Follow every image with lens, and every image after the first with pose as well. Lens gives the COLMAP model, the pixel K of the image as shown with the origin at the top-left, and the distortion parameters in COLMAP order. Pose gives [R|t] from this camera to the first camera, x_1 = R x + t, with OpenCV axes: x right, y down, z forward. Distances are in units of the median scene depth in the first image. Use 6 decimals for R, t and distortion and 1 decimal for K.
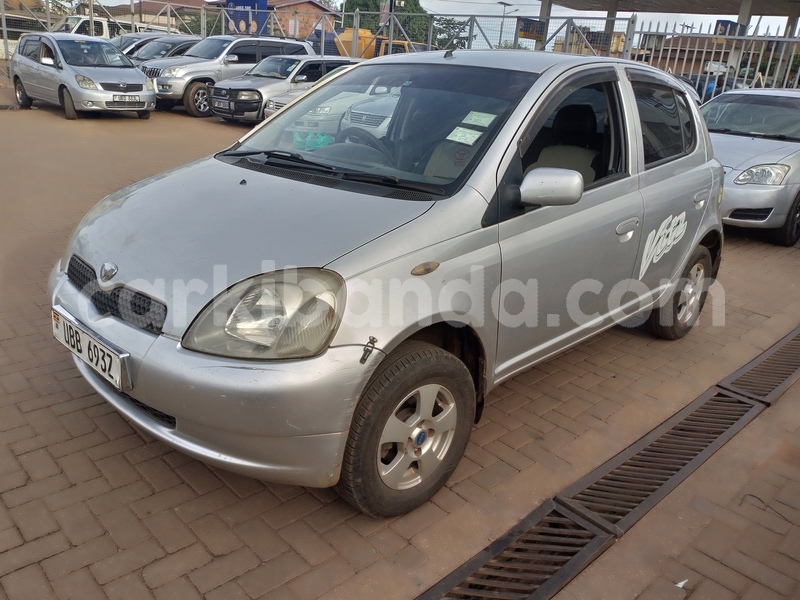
lens RADIAL K [[638.0, 0, 400.5], [0, 638.0, 297.2], [0, 0, 1]] dist [0.060289, -0.132604]
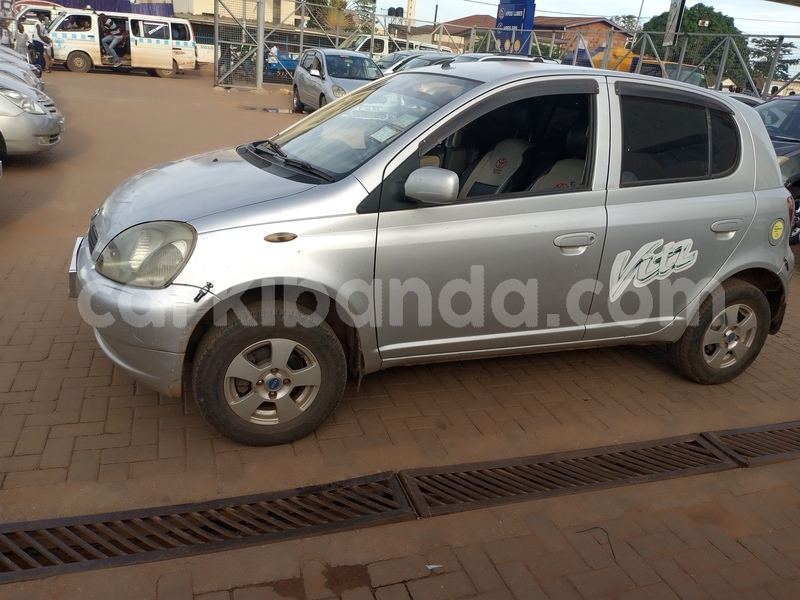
lens RADIAL K [[638.0, 0, 400.5], [0, 638.0, 297.2], [0, 0, 1]] dist [0.060289, -0.132604]
pose [[0.908212, 0.154439, -0.388972, 0.430899], [-0.164694, 0.986319, 0.007067, 0.010802], [0.384742, 0.057643, 0.921222, -0.003073]]
